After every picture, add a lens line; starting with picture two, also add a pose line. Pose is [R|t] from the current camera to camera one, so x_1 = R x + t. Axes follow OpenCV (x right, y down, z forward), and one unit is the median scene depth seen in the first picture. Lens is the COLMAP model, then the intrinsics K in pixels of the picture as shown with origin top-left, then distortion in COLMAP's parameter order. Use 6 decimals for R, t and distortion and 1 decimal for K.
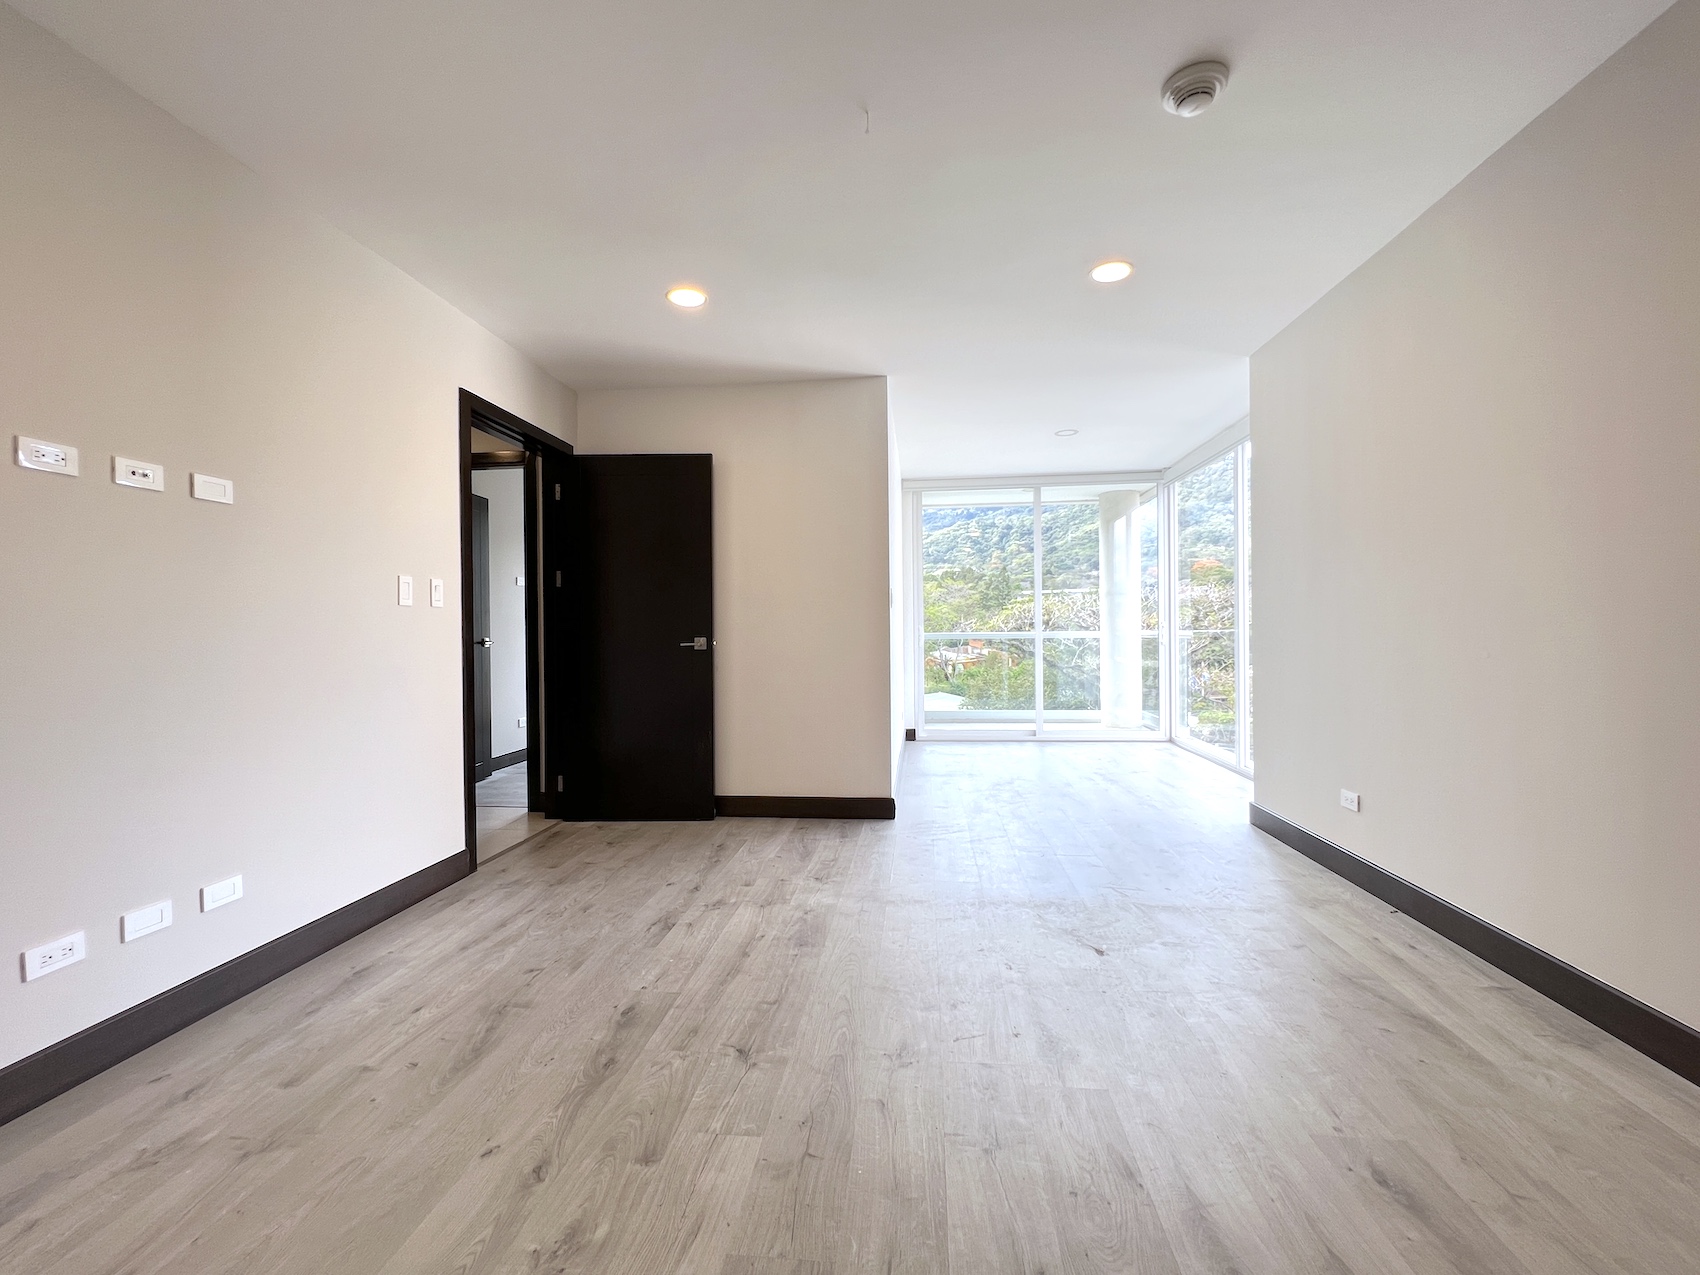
lens RADIAL K [[715.7, 0, 846.4], [0, 715.7, 640.6], [0, 0, 1]] dist [-0.002184, -0.000808]
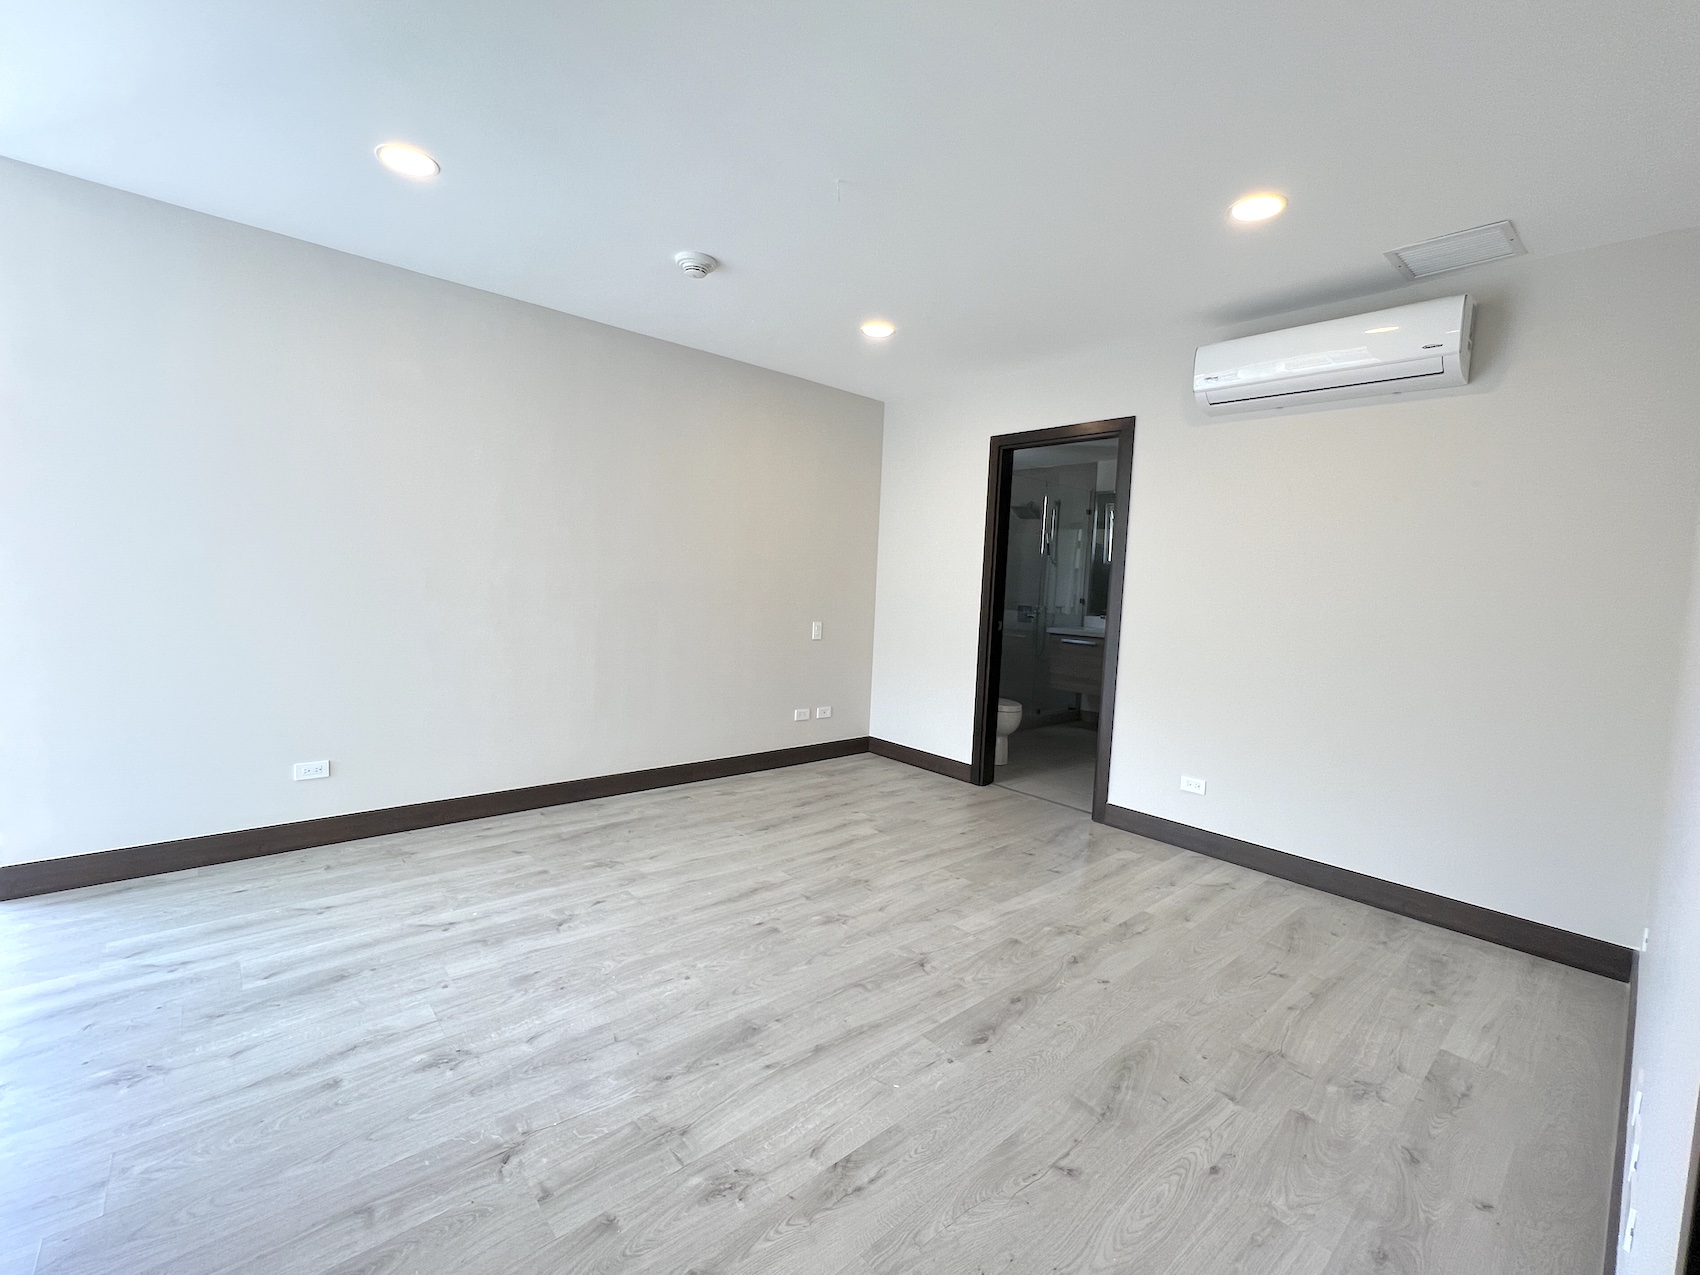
lens RADIAL K [[689.8, 0, 846.2], [0, 689.8, 634.6], [0, 0, 1]] dist [-0.003534, -0.000065]
pose [[-0.724859, -0.074777, 0.684827, -0.786489], [-0.025135, 0.996300, 0.082182, -0.111206], [-0.688439, 0.042357, -0.724057, 1.806171]]
